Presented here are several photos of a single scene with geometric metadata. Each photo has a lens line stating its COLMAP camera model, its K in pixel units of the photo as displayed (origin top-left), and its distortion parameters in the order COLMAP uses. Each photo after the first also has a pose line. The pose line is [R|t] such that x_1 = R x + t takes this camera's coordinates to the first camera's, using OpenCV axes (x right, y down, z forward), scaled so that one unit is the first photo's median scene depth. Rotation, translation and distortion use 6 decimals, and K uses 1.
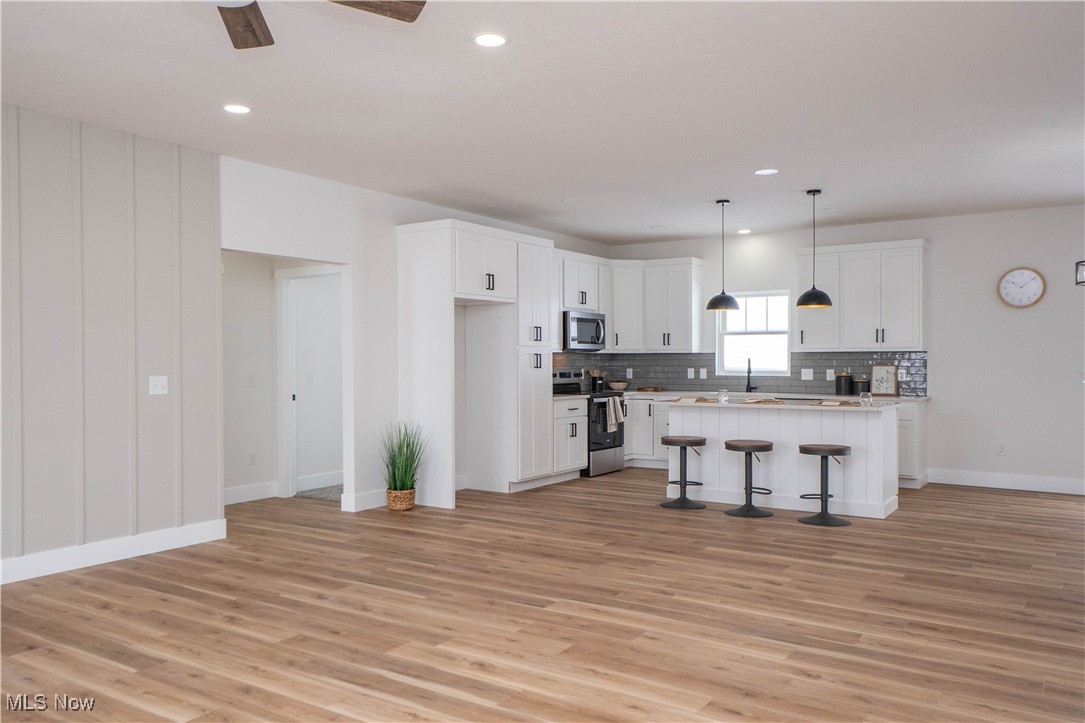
lens RADIAL K [[795.8, 0, 542.5], [0, 795.8, 361.5], [0, 0, 1]] dist [0.005802, 0.006428]
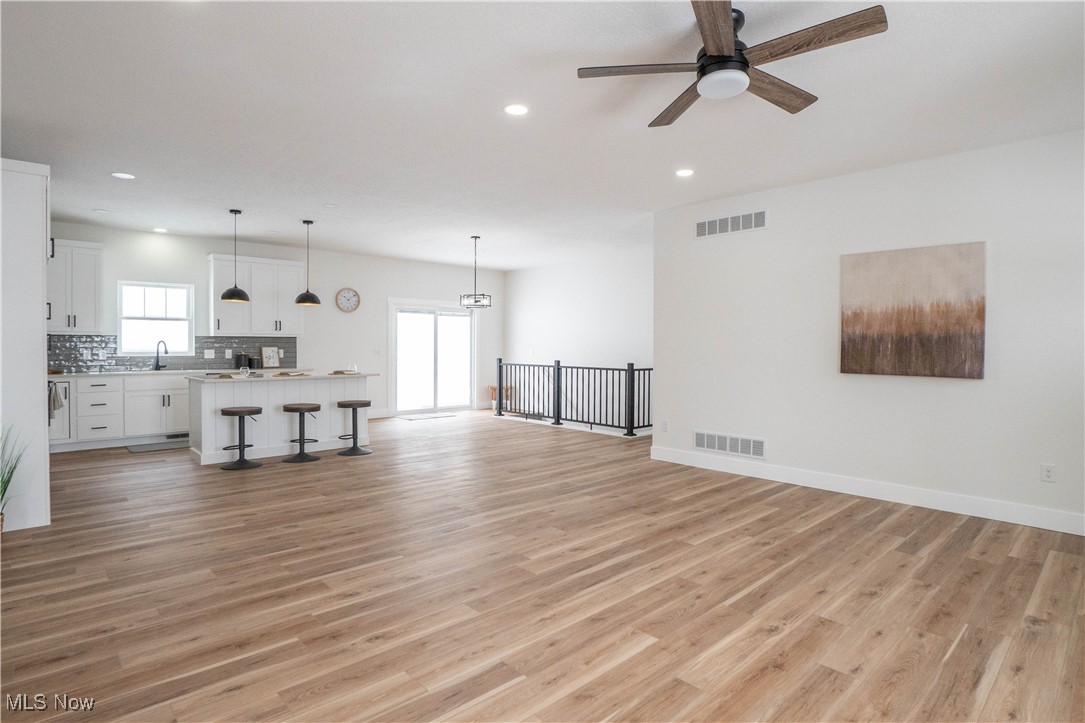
lens RADIAL K [[618.4, 0, 458.7], [0, 618.4, 357.8], [0, 0, 1]] dist [-0.045131, -0.000095]
pose [[0.278559, -0.020715, 0.960196, -0.957442], [-0.003103, 0.999743, 0.022468, -0.001262], [-0.960414, -0.009238, 0.278423, 0.694639]]
